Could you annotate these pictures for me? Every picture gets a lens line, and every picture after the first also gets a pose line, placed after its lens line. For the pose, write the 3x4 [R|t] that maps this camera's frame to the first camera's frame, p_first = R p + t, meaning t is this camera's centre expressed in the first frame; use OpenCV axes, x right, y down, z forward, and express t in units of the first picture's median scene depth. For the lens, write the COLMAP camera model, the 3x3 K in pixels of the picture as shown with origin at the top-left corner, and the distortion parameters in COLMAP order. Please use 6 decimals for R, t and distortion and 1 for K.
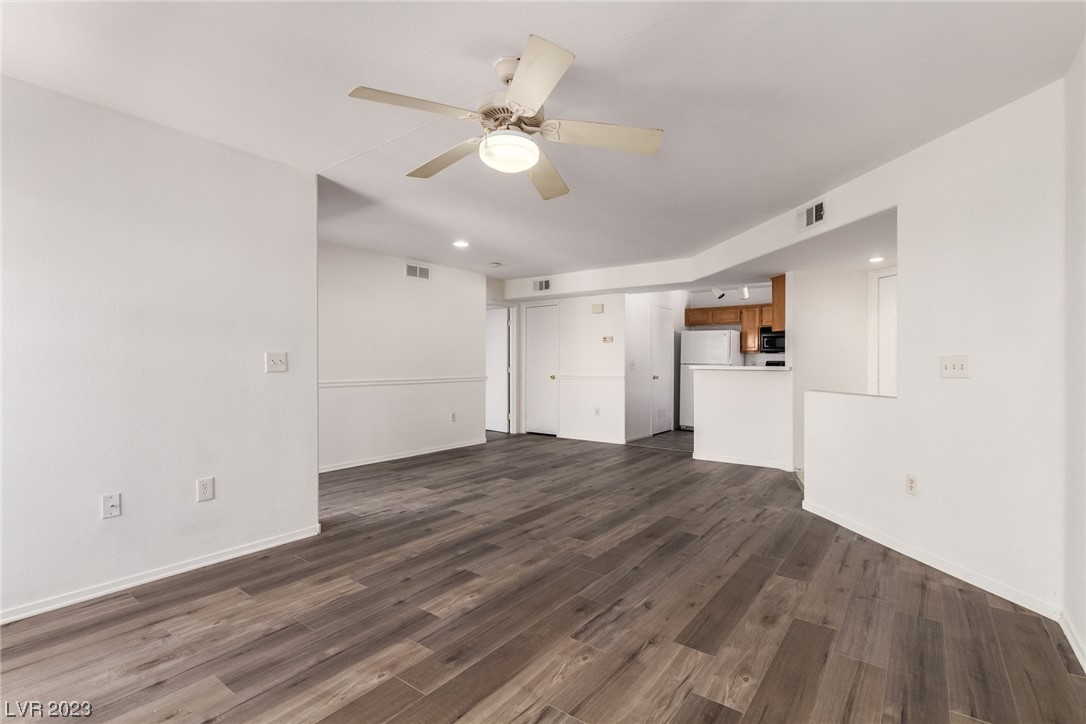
lens RADIAL K [[495.7, 0, 546.2], [0, 495.7, 362.7], [0, 0, 1]] dist [0.001592, -0.000179]
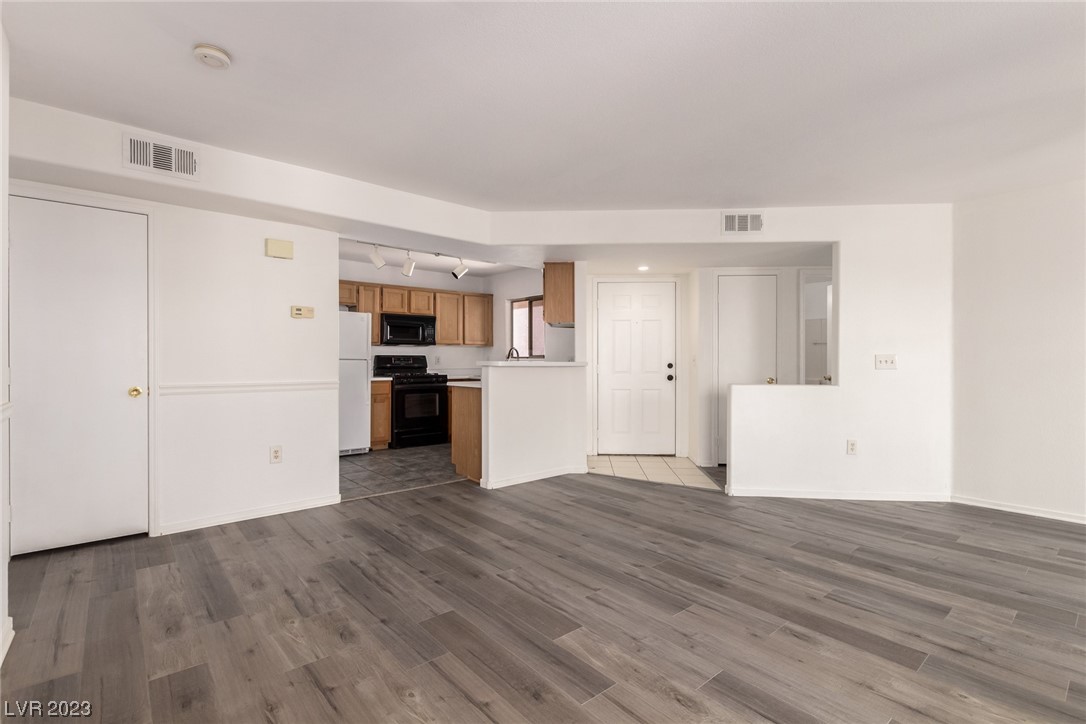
lens RADIAL K [[499.5, 0, 544.5], [0, 499.5, 366.2], [0, 0, 1]] dist [0.001667, -0.000476]
pose [[0.218451, -0.014560, 0.975739, -0.734841], [-0.004986, 0.999859, 0.016036, 0.000961], [-0.975835, -0.008368, 0.218347, 1.392333]]
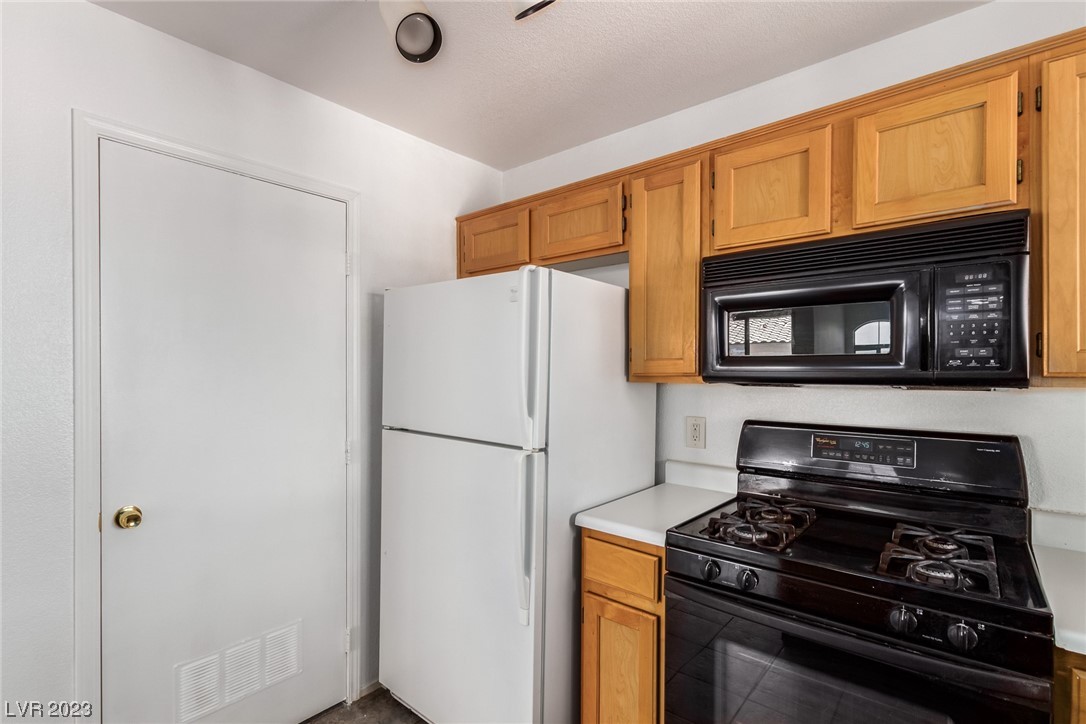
lens RADIAL K [[507.1, 0, 547.2], [0, 507.1, 374.9], [0, 0, 1]] dist [0.000750, -0.000251]
pose [[0.998350, -0.000647, -0.057416, 0.933184], [0.001204, 0.999953, 0.009661, -0.063926], [0.057407, -0.009714, 0.998304, 1.943412]]
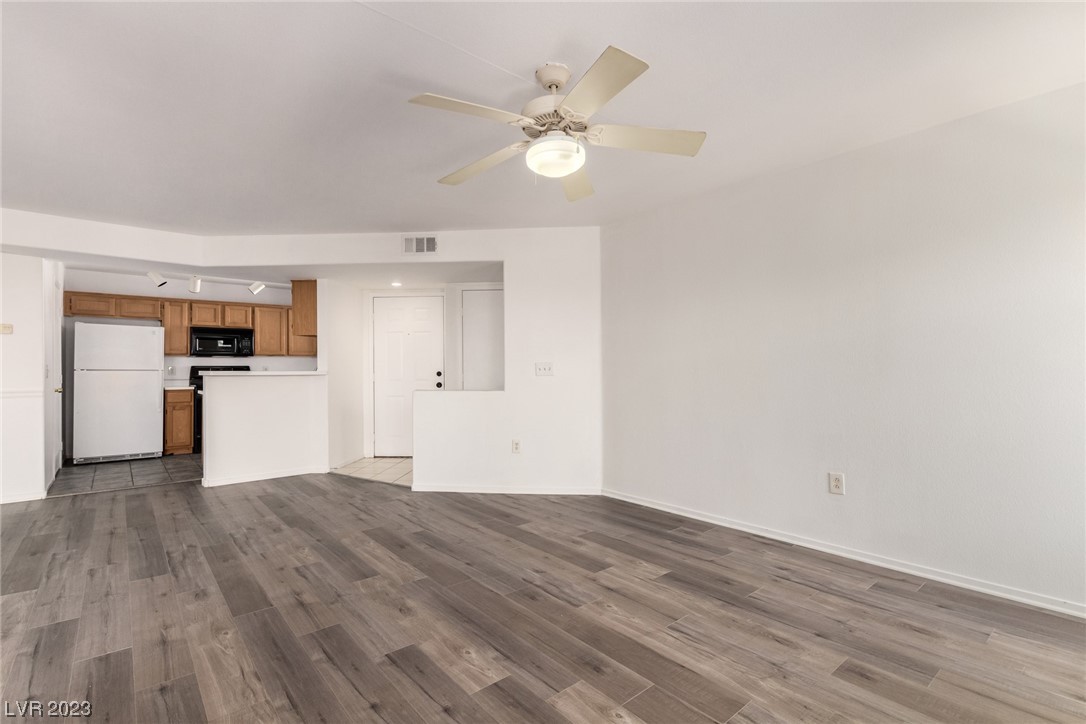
lens RADIAL K [[507.4, 0, 543.0], [0, 507.4, 362.0], [0, 0, 1]] dist [0.003258, -0.000073]
pose [[0.225487, 0.008731, 0.974207, -0.700796], [0.003282, 0.999947, -0.009721, 0.001256], [-0.974241, 0.005389, 0.225447, 0.513659]]
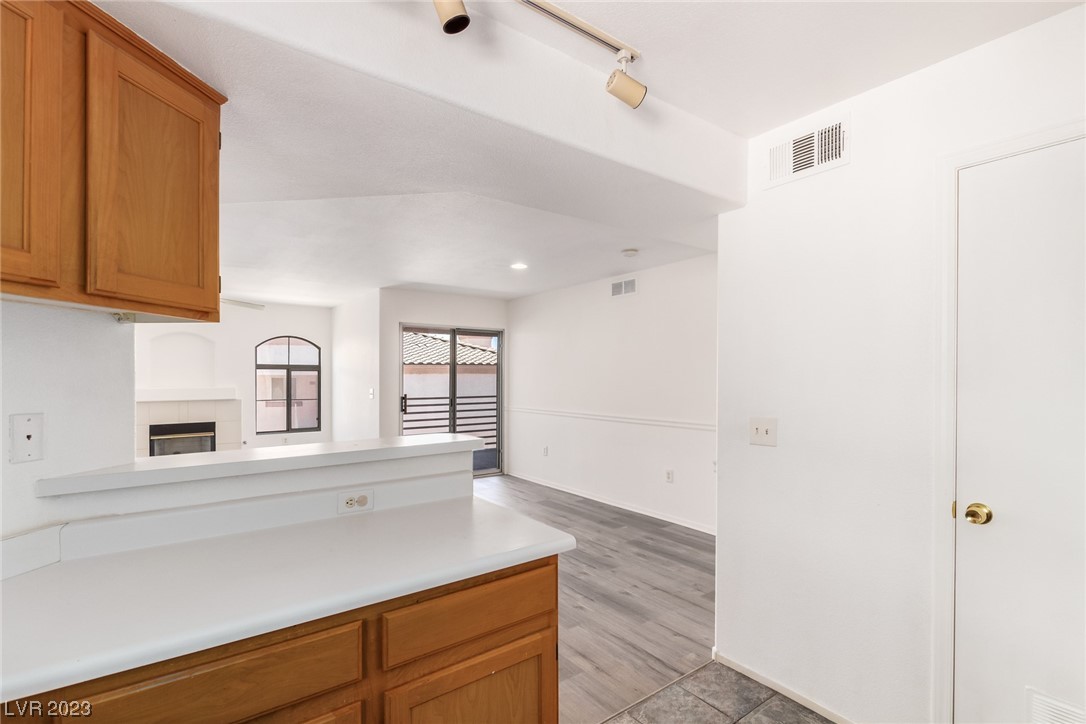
lens RADIAL K [[507.1, 0, 547.2], [0, 507.1, 374.9], [0, 0, 1]] dist [0.000750, -0.000251]
pose [[-0.284201, -0.002492, -0.958761, 1.120175], [0.000596, 0.999996, -0.002776, -0.064526], [0.958765, -0.001360, -0.284198, 2.119193]]
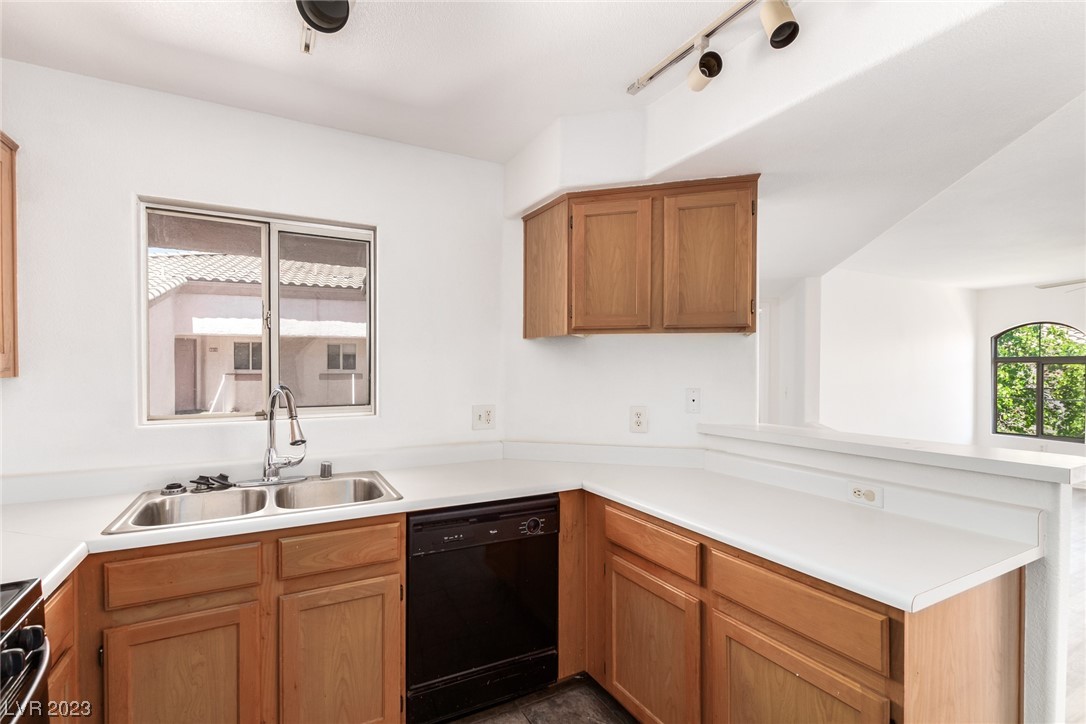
lens RADIAL K [[502.3, 0, 539.3], [0, 502.3, 370.6], [0, 0, 1]] dist [0.001169, -0.000008]
pose [[-0.907939, -0.008173, 0.419022, 0.774979], [-0.007239, 0.999967, 0.003818, -0.064240], [-0.419039, 0.000433, -0.907968, 2.391967]]
